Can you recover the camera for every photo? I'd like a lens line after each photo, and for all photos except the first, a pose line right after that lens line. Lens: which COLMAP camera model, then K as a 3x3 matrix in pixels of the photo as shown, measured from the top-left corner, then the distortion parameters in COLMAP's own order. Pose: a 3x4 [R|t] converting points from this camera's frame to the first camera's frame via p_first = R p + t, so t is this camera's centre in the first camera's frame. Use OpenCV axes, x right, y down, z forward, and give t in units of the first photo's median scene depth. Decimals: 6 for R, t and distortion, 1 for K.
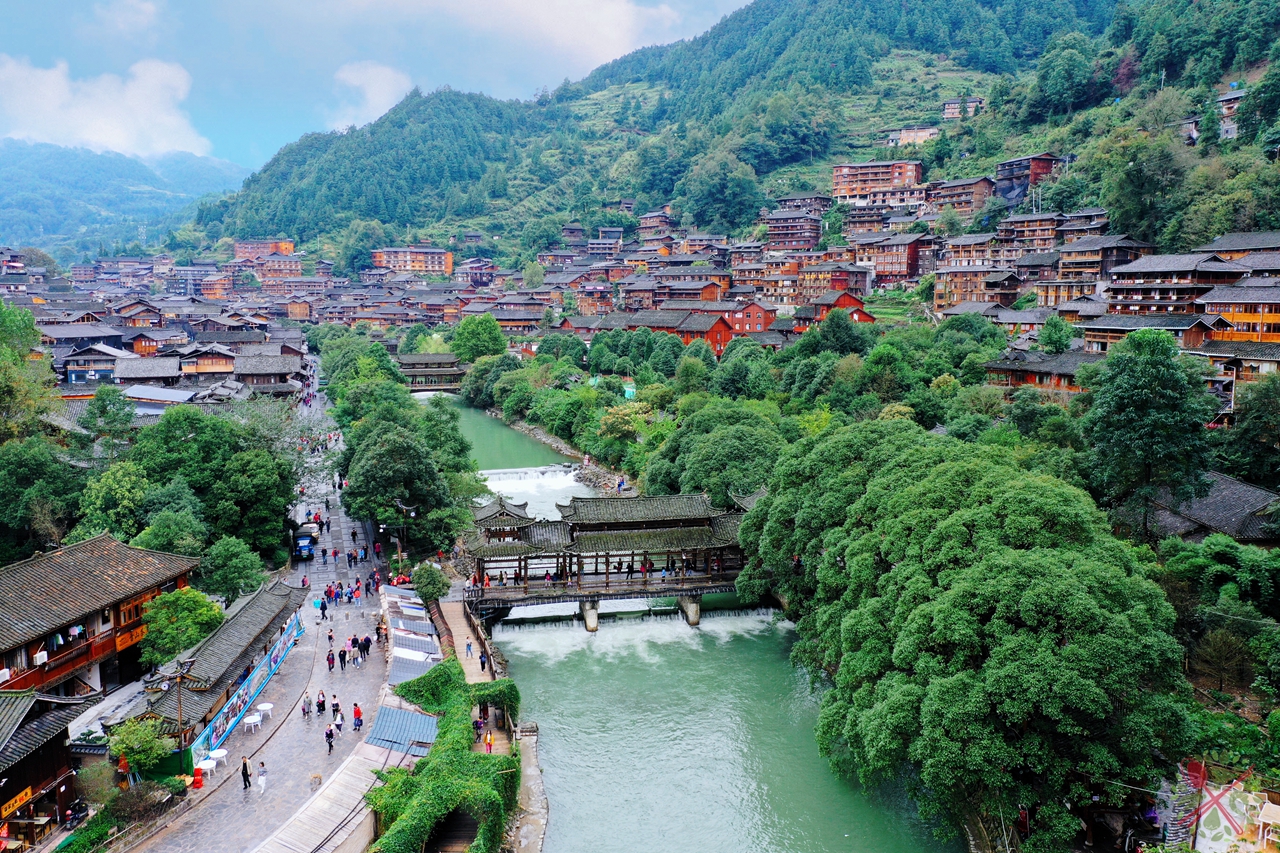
lens RADIAL K [[1022.8, 0, 607.5], [0, 1022.8, 425.3], [0, 0, 1]] dist [0.020470, -0.013766]
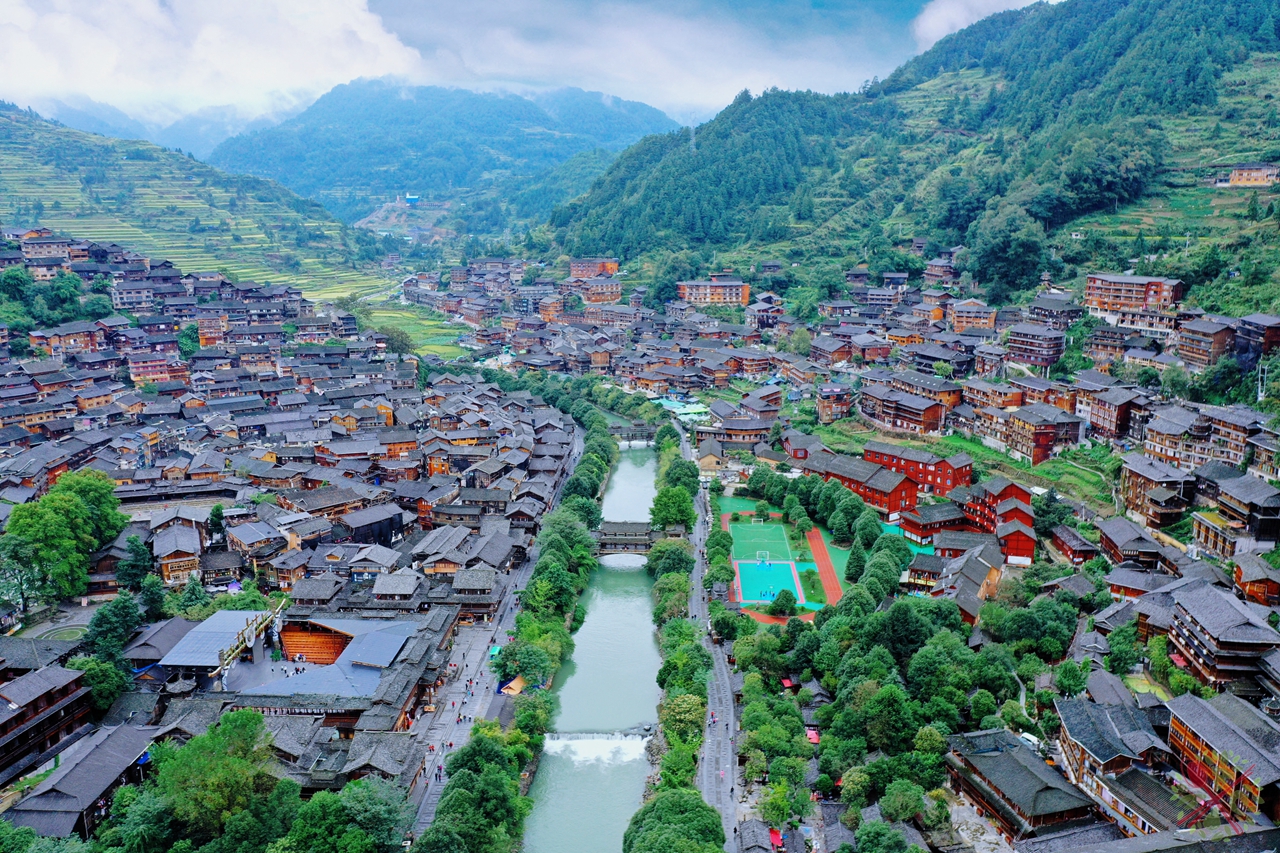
lens RADIAL K [[1022.8, 0, 613.8], [0, 1022.8, 404.3], [0, 0, 1]] dist [0.020470, -0.013766]
pose [[0.933927, 0.064862, -0.351529, 0.099209], [-0.032269, 0.994683, 0.097802, -0.139857], [0.356003, -0.079997, 0.931054, -0.062669]]
